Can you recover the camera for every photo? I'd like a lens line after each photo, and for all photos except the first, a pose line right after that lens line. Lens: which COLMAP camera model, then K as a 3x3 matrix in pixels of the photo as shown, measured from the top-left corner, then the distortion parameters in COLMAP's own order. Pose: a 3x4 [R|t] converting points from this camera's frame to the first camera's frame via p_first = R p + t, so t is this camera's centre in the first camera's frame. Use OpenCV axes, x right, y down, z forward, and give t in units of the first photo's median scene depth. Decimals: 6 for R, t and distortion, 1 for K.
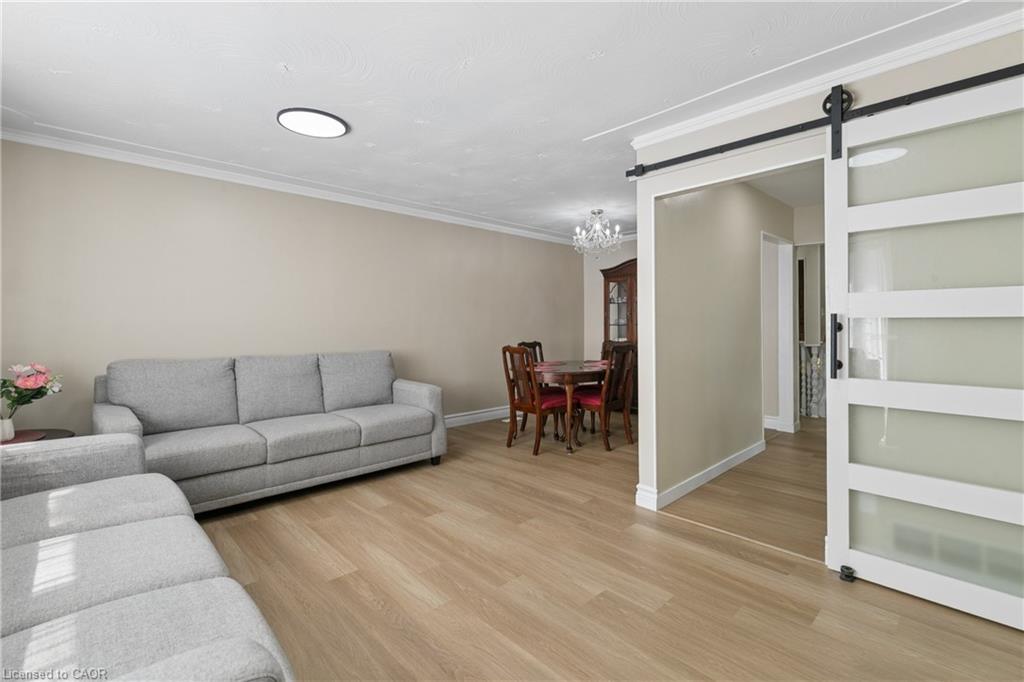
lens RADIAL K [[453.8, 0, 513.1], [0, 453.8, 348.6], [0, 0, 1]] dist [0.001687, 0.000380]
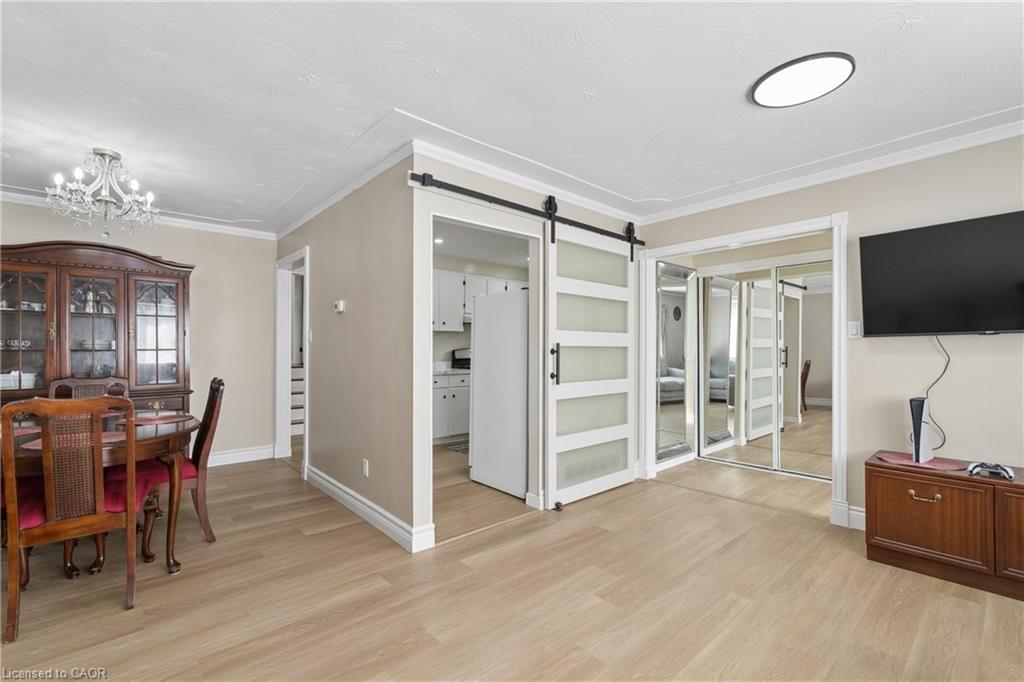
lens RADIAL K [[453.8, 0, 512.5], [0, 453.8, 340.2], [0, 0, 1]] dist [0.001687, 0.000380]
pose [[0.051319, 0.015794, 0.998557, -0.649859], [0.052251, 0.998463, -0.018478, -0.041447], [-0.997315, 0.053123, 0.050414, 0.813668]]
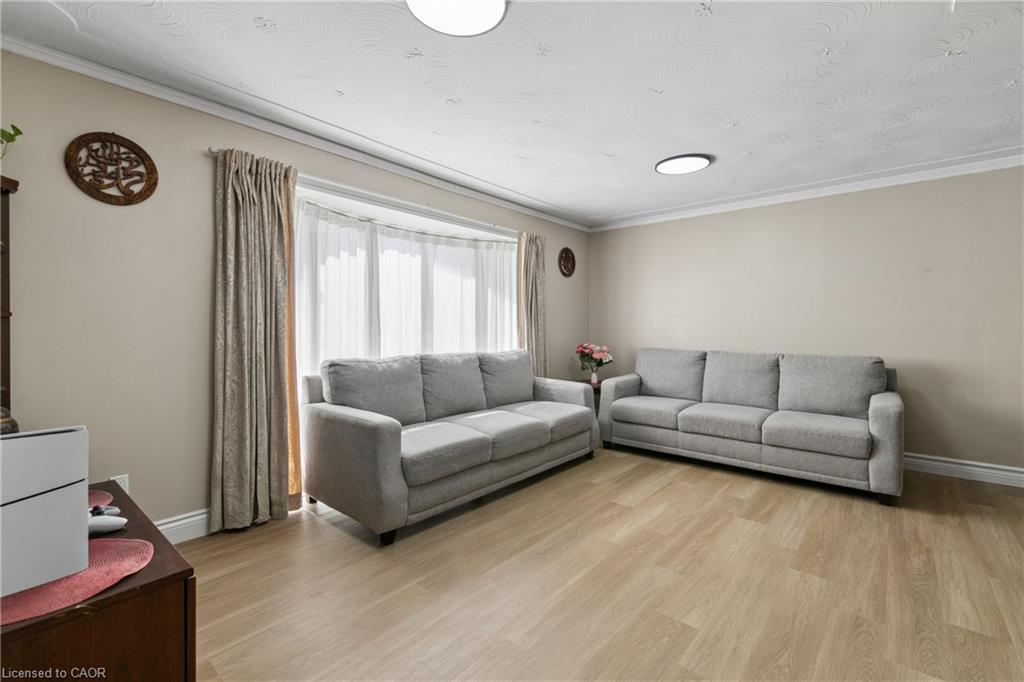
lens RADIAL K [[453.8, 0, 520.1], [0, 453.8, 339.8], [0, 0, 1]] dist [0.001687, 0.000380]
pose [[0.093998, 0.020173, -0.995368, 0.747541], [-0.050772, 0.998591, 0.015443, -0.008170], [0.994277, 0.049085, 0.094890, 0.409990]]
